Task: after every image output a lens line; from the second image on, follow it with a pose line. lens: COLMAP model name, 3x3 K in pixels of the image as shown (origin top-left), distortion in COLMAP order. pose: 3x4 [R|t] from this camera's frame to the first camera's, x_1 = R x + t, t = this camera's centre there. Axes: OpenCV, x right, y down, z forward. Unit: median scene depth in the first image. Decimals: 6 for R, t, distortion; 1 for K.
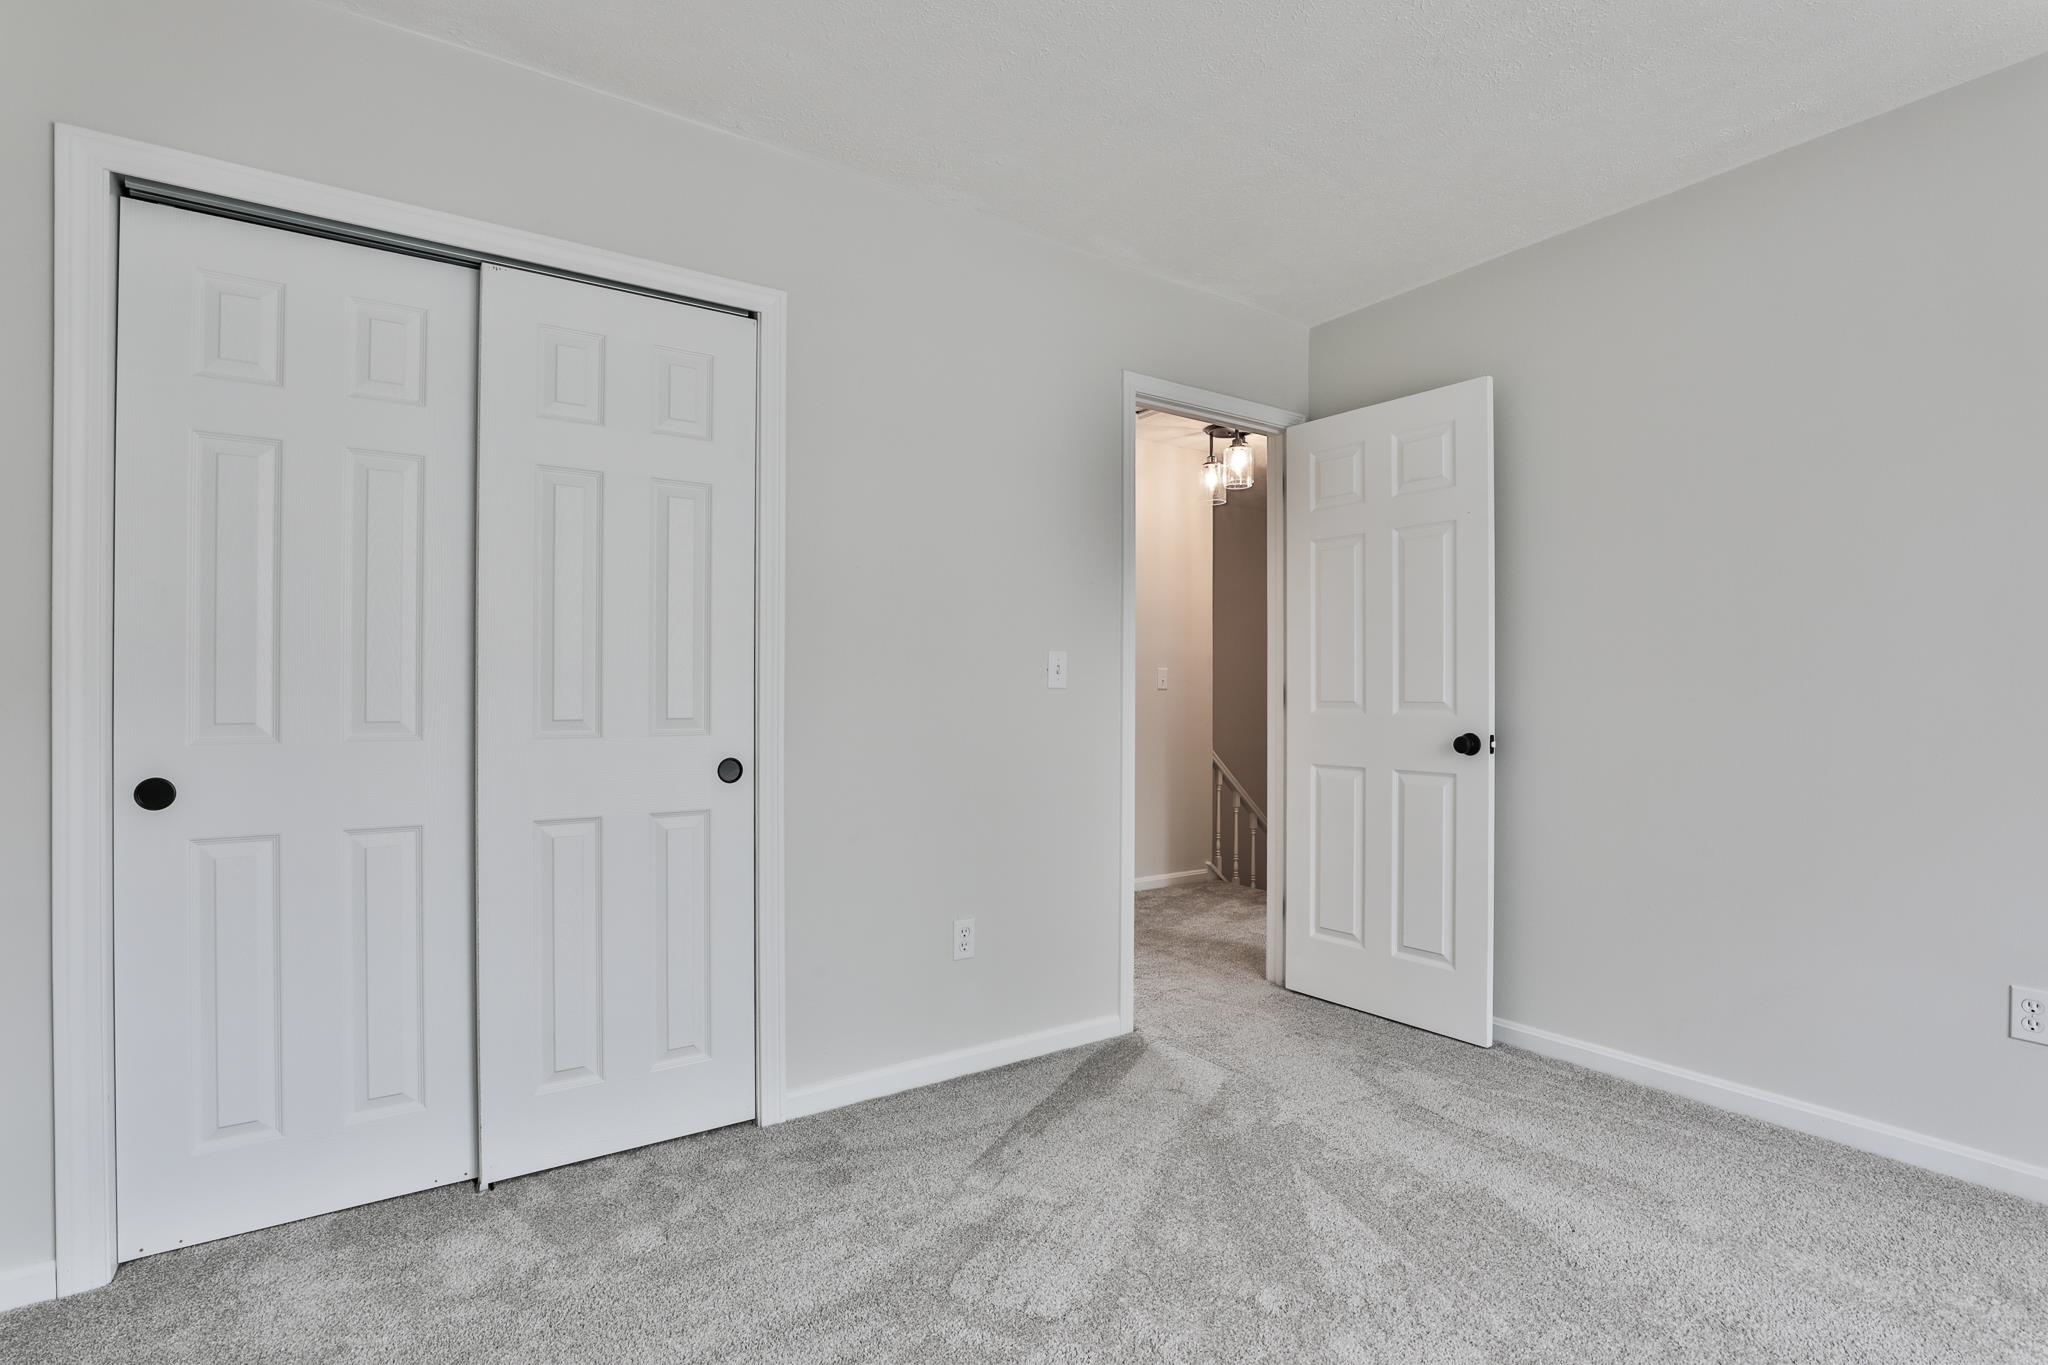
lens RADIAL K [[992.2, 0, 1015.9], [0, 992.2, 698.7], [0, 0, 1]] dist [0.003422, 0.000363]
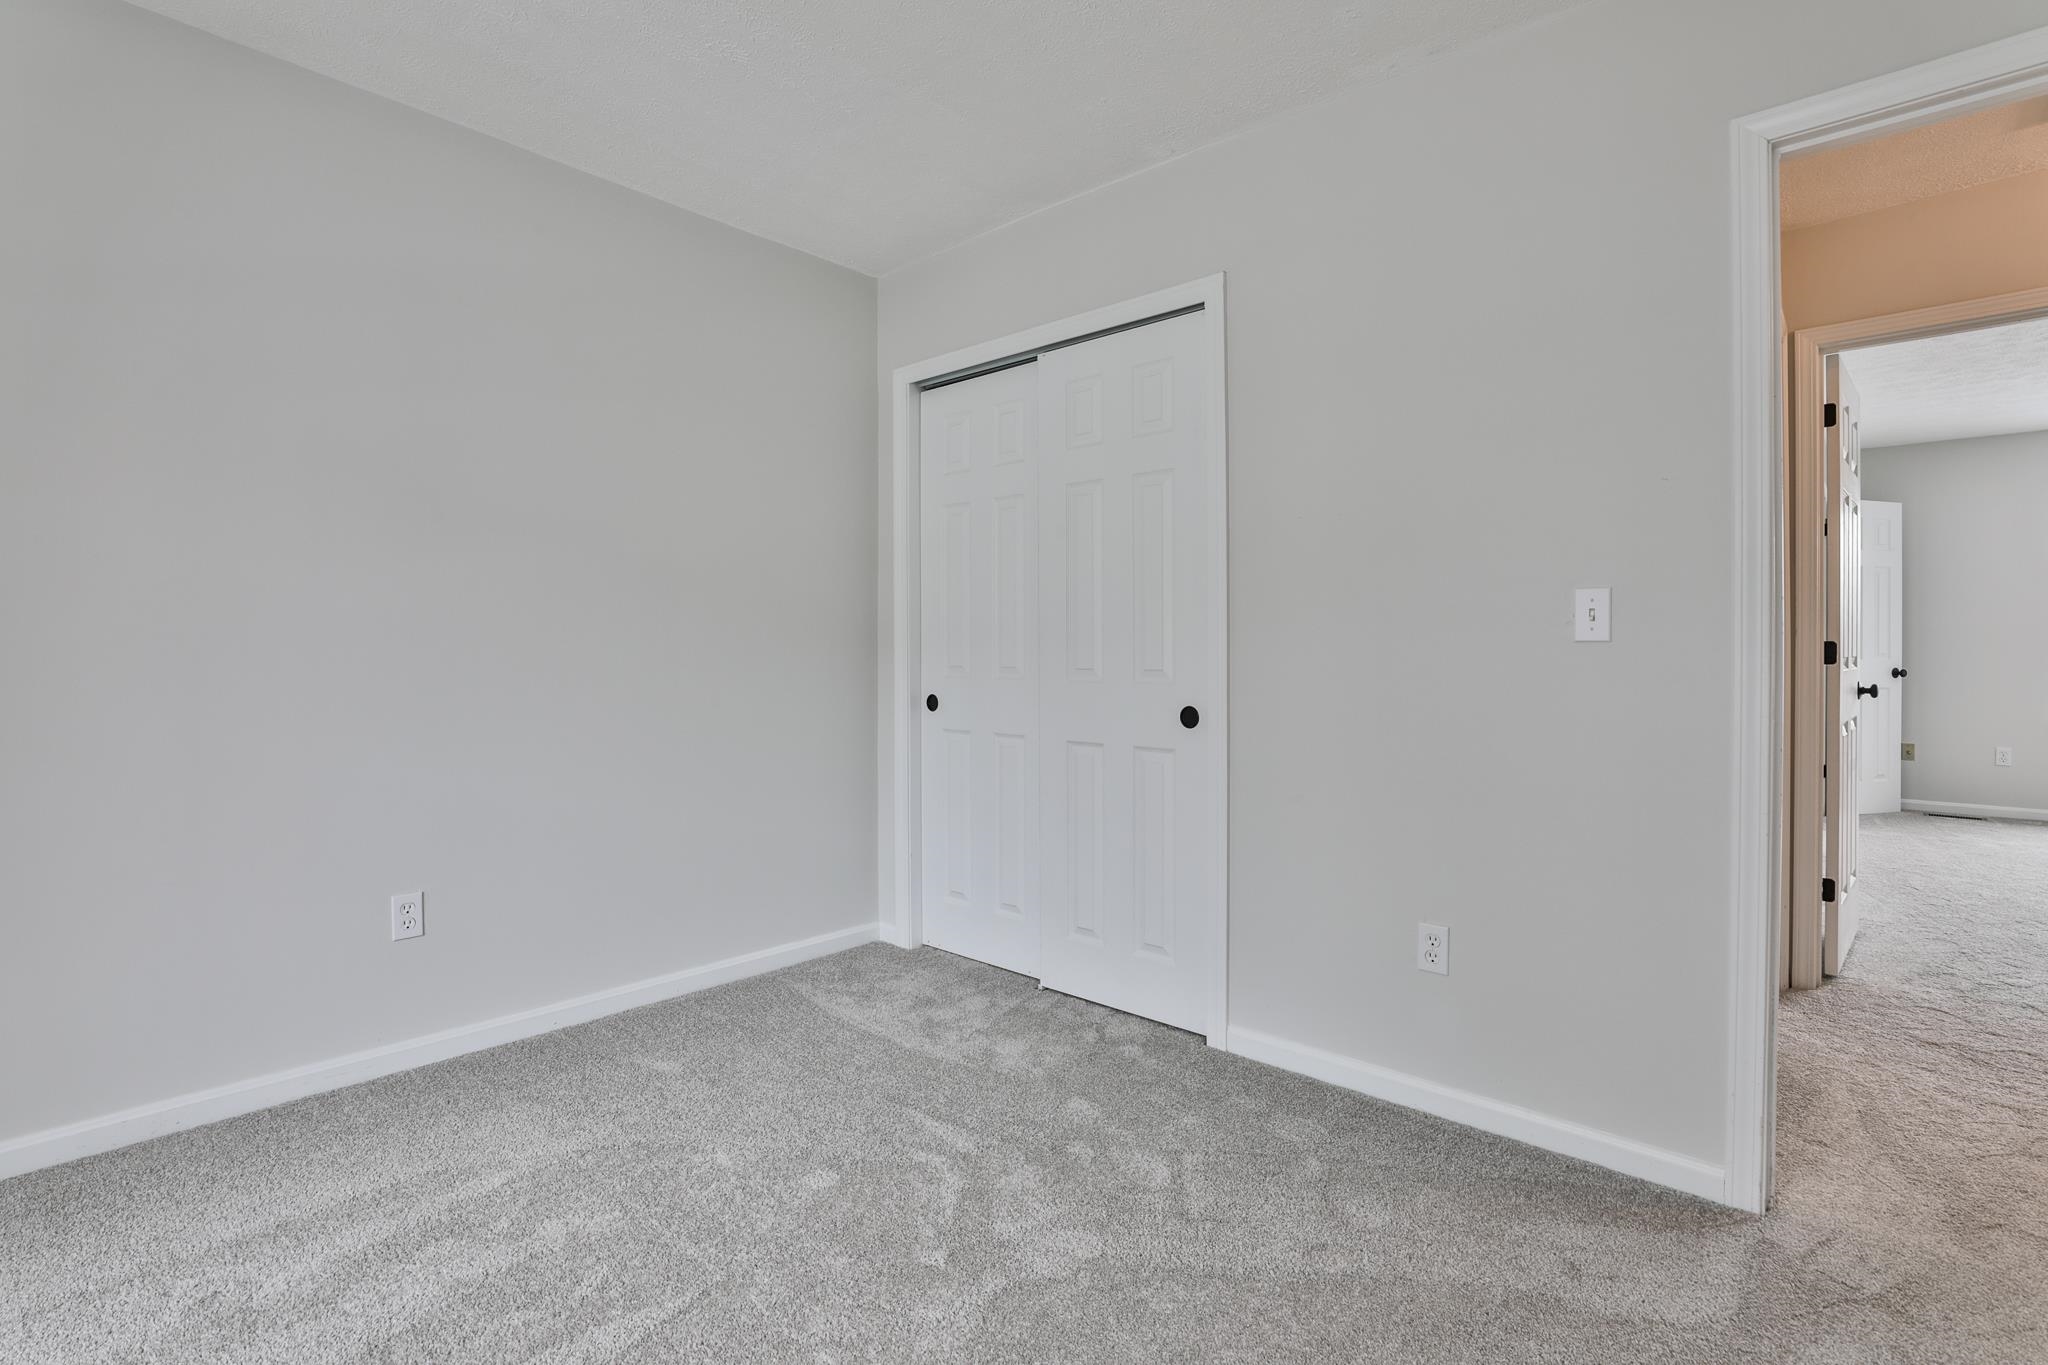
lens RADIAL K [[1002.2, 0, 1029.5], [0, 1002.2, 650.4], [0, 0, 1]] dist [-0.001516, 0.011434]
pose [[0.239344, 0.005351, -0.970920, 0.770519], [0.000862, 0.999983, 0.005724, -0.010614], [0.970934, -0.002207, 0.239336, 0.548448]]
